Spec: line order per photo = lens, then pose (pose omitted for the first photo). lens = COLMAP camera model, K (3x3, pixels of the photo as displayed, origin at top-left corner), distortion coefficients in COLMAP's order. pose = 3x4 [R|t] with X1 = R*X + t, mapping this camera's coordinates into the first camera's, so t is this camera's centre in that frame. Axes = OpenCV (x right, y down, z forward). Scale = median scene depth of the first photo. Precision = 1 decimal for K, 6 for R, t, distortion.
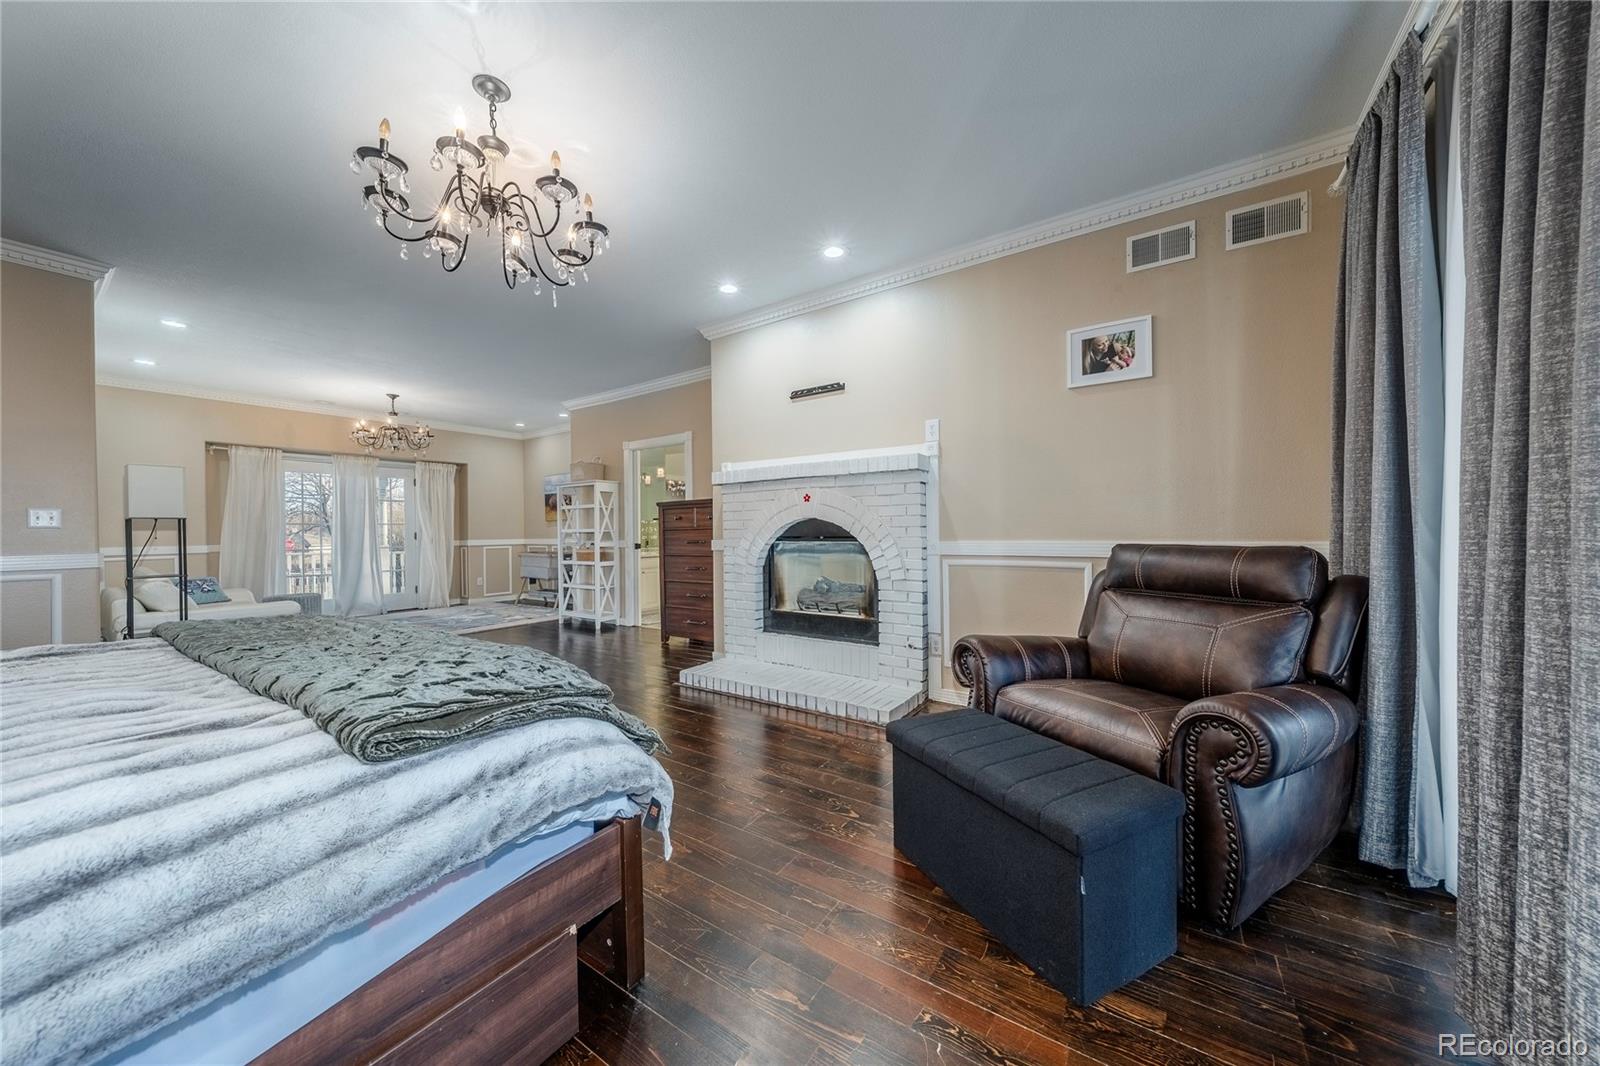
lens RADIAL K [[550.5, 0, 800.0], [0, 550.5, 533.0], [0, 0, 1]] dist [-0.001019, -0.000069]
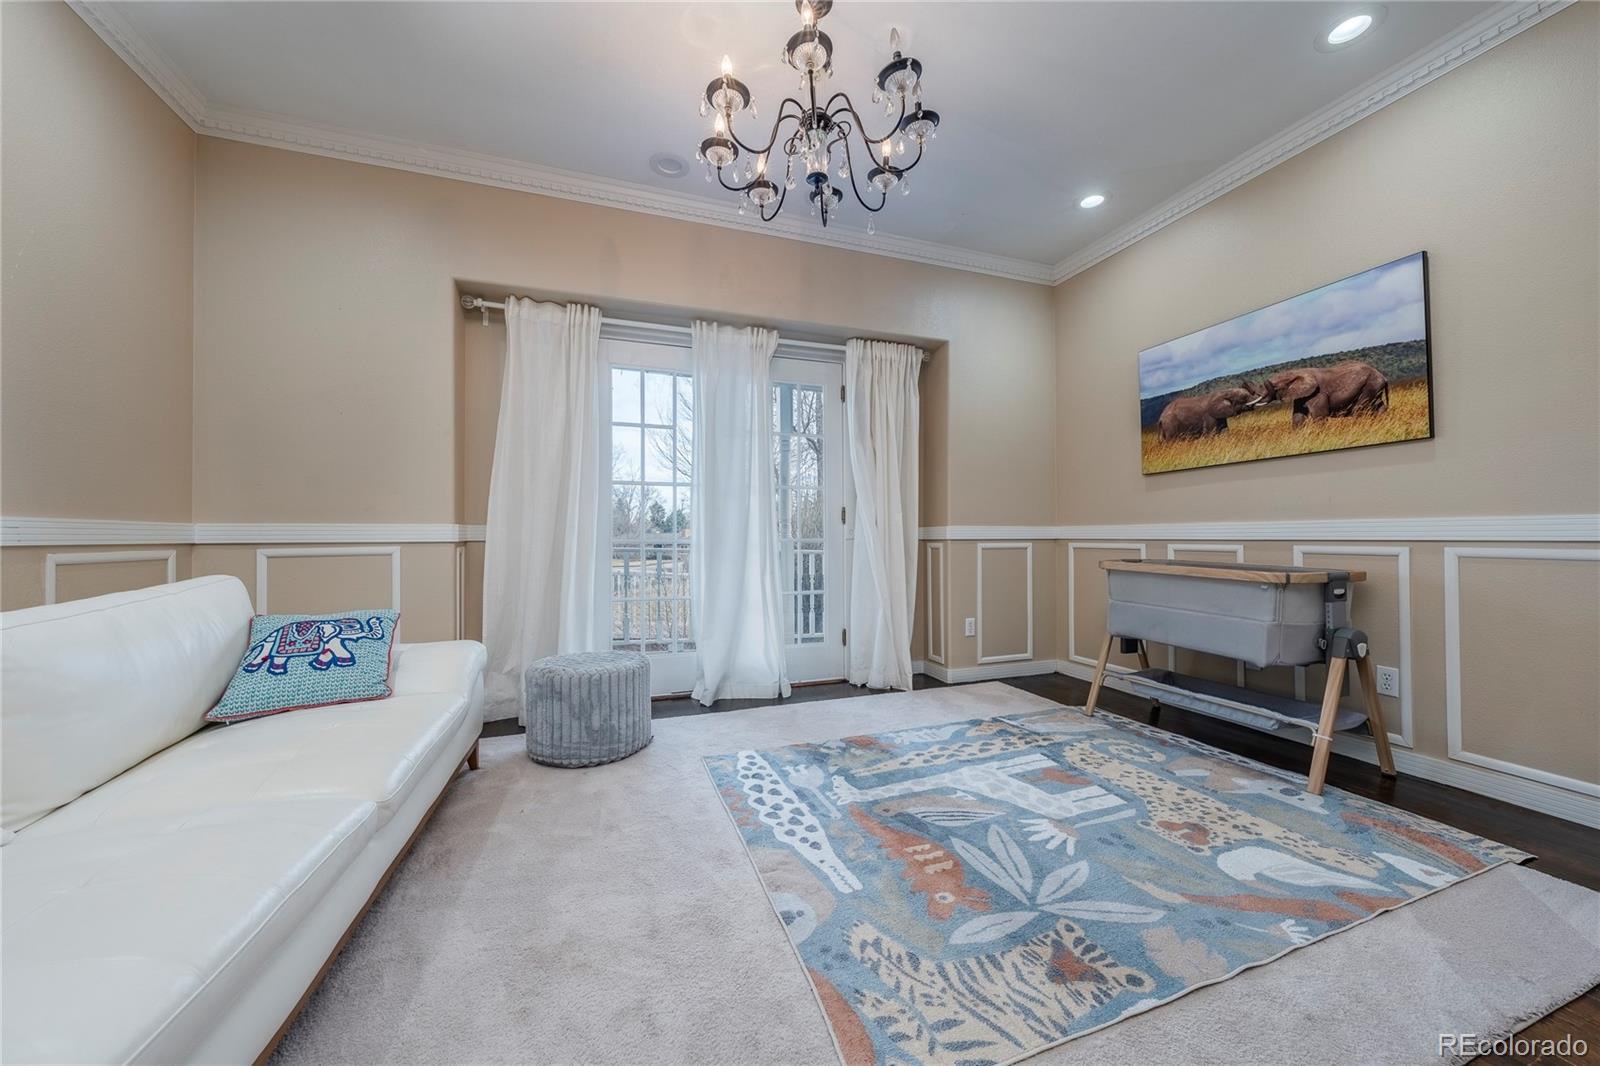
lens RADIAL K [[575.7, 0, 800.0], [0, 575.7, 533.0], [0, 0, 1]] dist [0.000348, 0.000010]
pose [[0.898454, 0.000917, -0.439066, -0.511419], [-0.002269, 0.999994, -0.002553, 0.019727], [0.439061, 0.003290, 0.898451, 0.562538]]
